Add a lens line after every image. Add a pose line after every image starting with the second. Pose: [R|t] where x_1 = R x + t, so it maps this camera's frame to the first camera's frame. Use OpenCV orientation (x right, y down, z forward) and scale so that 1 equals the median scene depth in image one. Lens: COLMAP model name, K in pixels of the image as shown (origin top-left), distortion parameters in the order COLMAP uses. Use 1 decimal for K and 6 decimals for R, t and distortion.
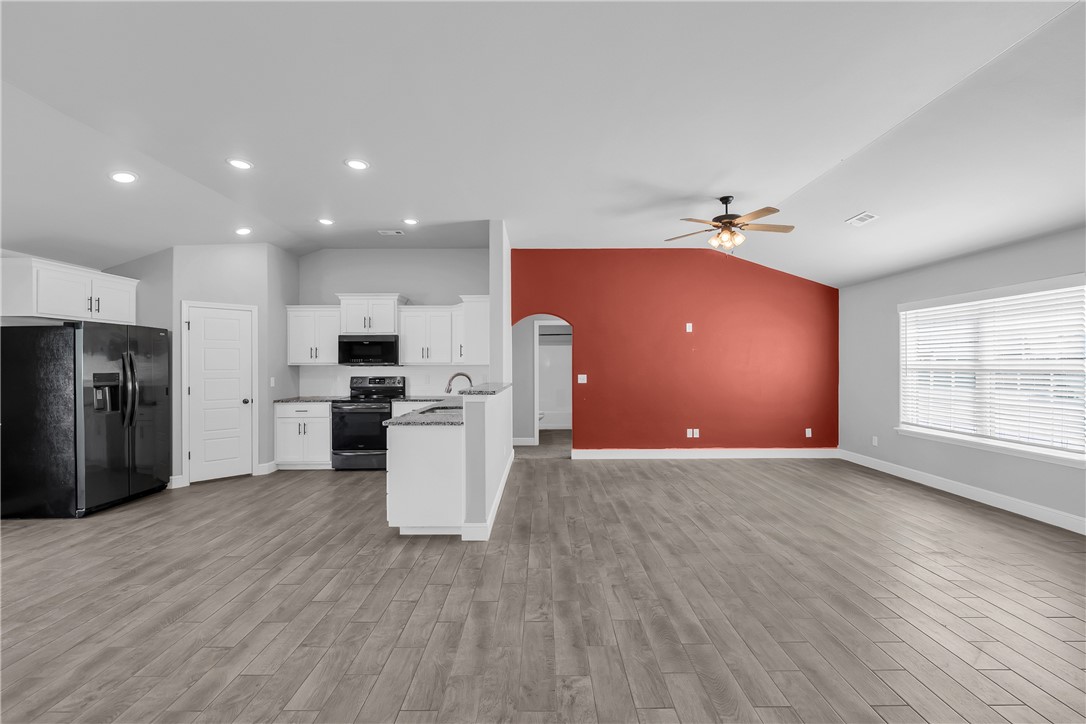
lens RADIAL K [[439.2, 0, 541.5], [0, 439.2, 366.1], [0, 0, 1]] dist [-0.002647, -0.000075]
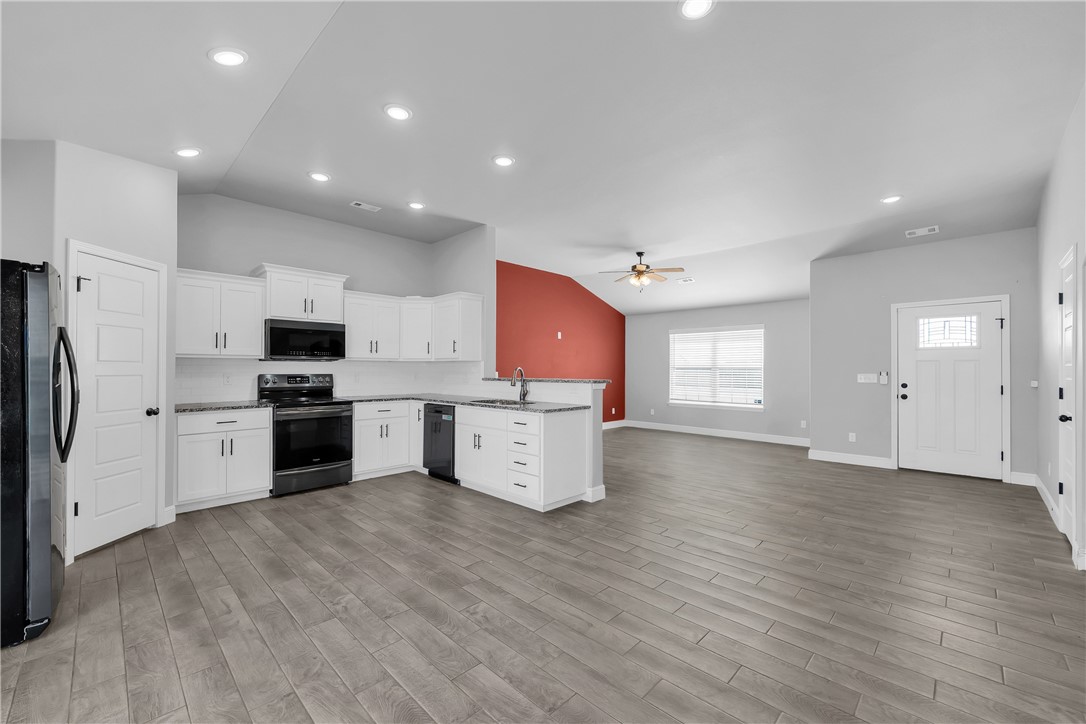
lens RADIAL K [[439.2, 0, 540.5], [0, 439.2, 366.5], [0, 0, 1]] dist [-0.002647, -0.000075]
pose [[0.704022, 0.008715, 0.710125, -0.841464], [-0.002623, 0.999950, -0.009672, 0.022441], [-0.710173, 0.004946, 0.704010, 0.173333]]
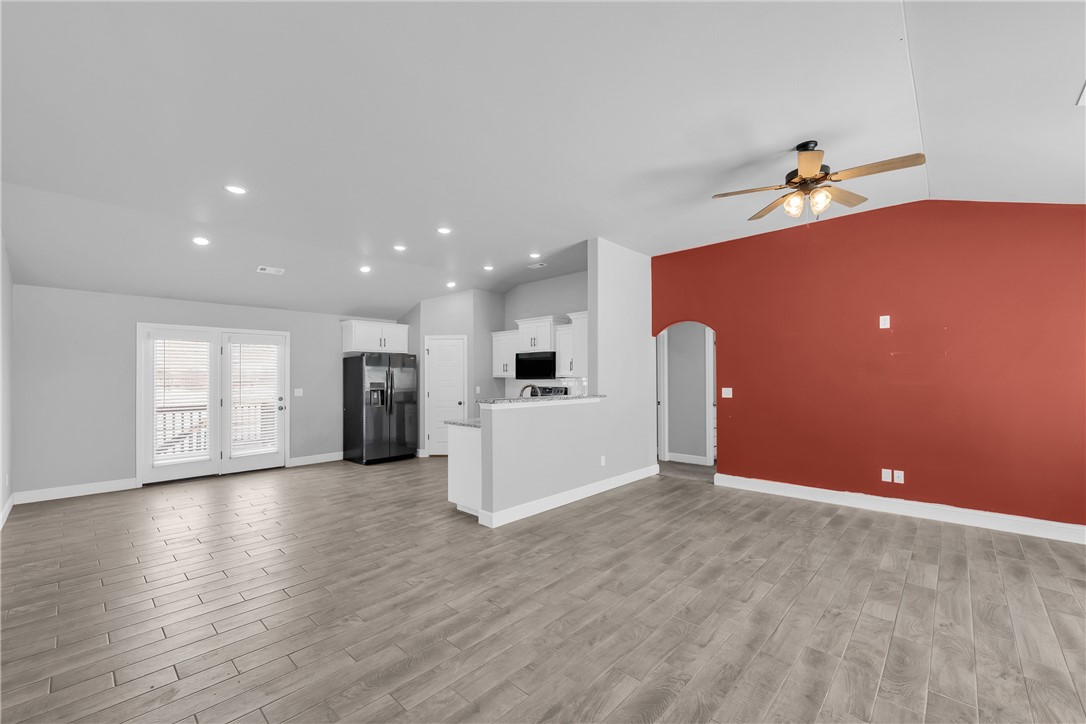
lens RADIAL K [[439.2, 0, 539.5], [0, 439.2, 371.8], [0, 0, 1]] dist [-0.002647, -0.000075]
pose [[0.724657, -0.010495, -0.689030, 0.566981], [0.003600, 0.999928, -0.011444, -0.004516], [0.689100, 0.005812, 0.724643, 0.171582]]
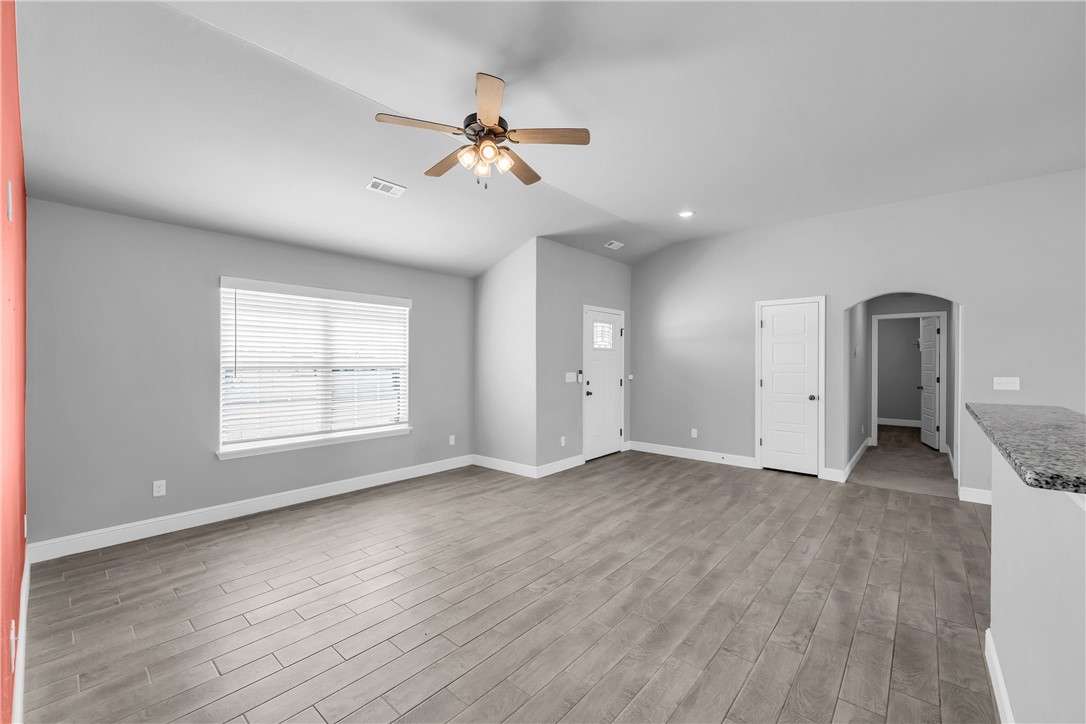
lens RADIAL K [[439.2, 0, 542.3], [0, 439.2, 362.3], [0, 0, 1]] dist [-0.002647, -0.000075]
pose [[-0.755172, 0.000701, 0.655526, -0.041721], [0.003166, 0.999992, 0.002578, -0.003135], [-0.655519, 0.004022, -0.755168, 1.341382]]
